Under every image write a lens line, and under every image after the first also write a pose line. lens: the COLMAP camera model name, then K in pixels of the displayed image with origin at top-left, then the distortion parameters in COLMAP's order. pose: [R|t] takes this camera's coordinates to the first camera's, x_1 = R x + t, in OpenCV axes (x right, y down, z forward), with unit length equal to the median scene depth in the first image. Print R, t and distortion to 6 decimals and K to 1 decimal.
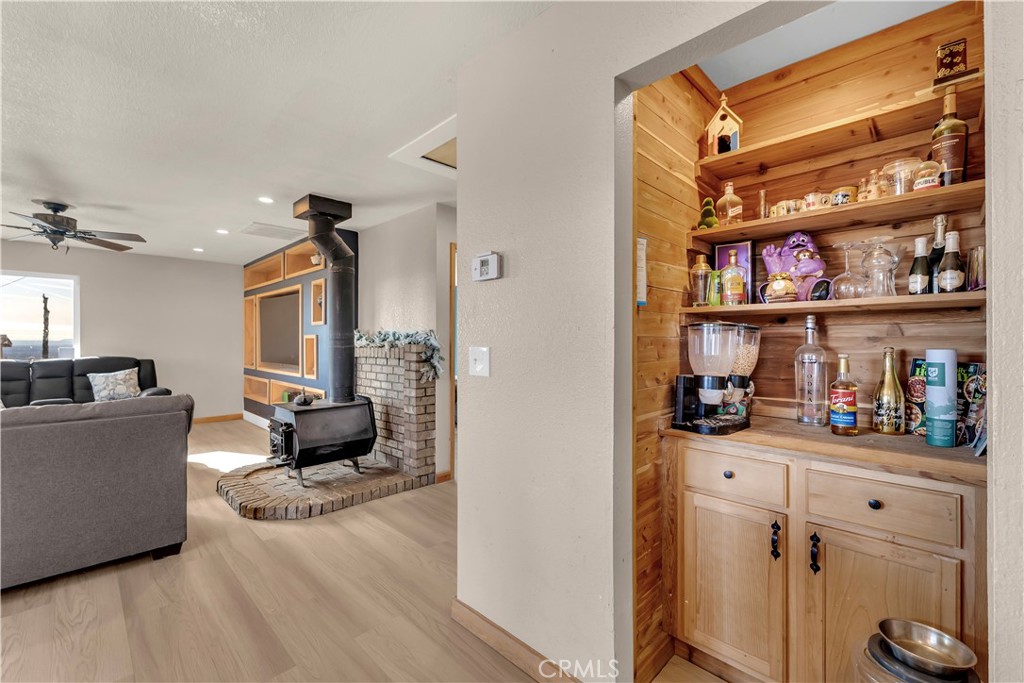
lens RADIAL K [[434.1, 0, 509.0], [0, 434.1, 341.9], [0, 0, 1]] dist [-0.000637, 0.000001]
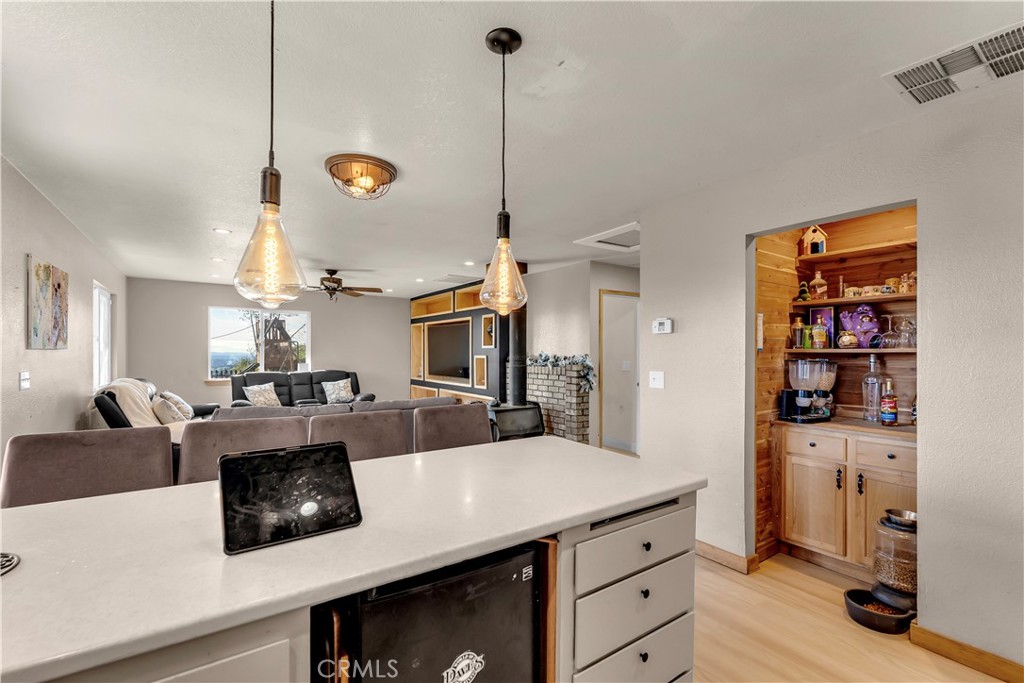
lens RADIAL K [[434.1, 0, 512.6], [0, 434.1, 356.0], [0, 0, 1]] dist [-0.000637, 0.000001]
pose [[0.980709, 0.002762, -0.195452, -0.281812], [-0.002278, 0.999994, 0.002701, -0.051132], [0.195458, -0.002203, 0.980710, -0.778462]]
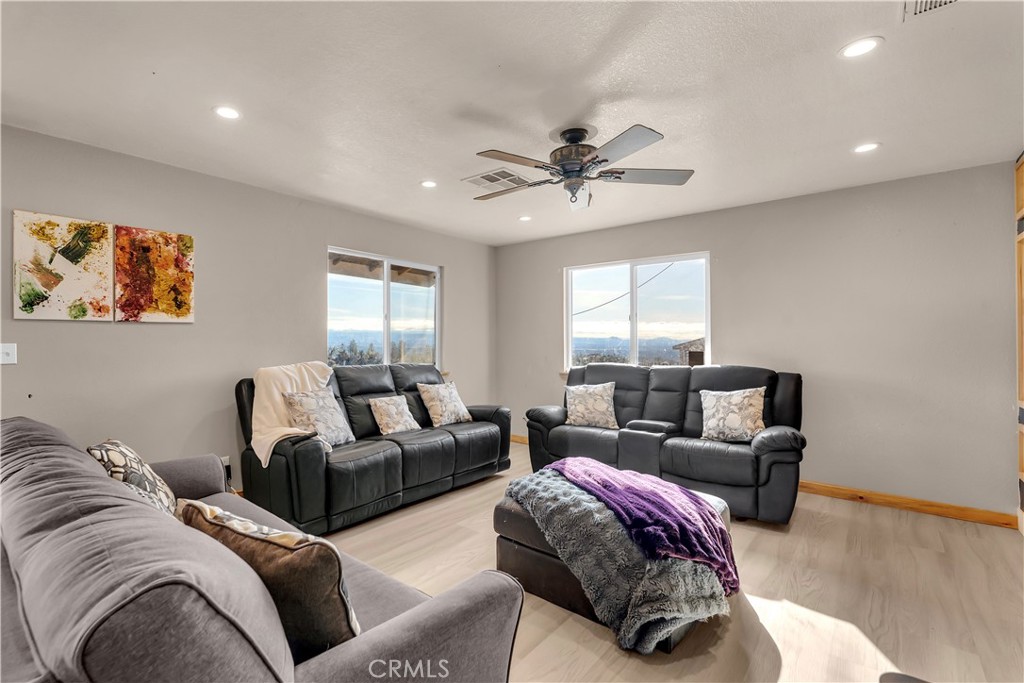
lens RADIAL K [[470.5, 0, 484.0], [0, 470.5, 332.7], [0, 0, 1]] dist [0.003356, -0.000900]
pose [[0.072421, -0.019880, -0.997176, -0.804166], [-0.003179, 0.999792, -0.020163, 0.001957], [0.997369, 0.004630, 0.072343, 1.859728]]
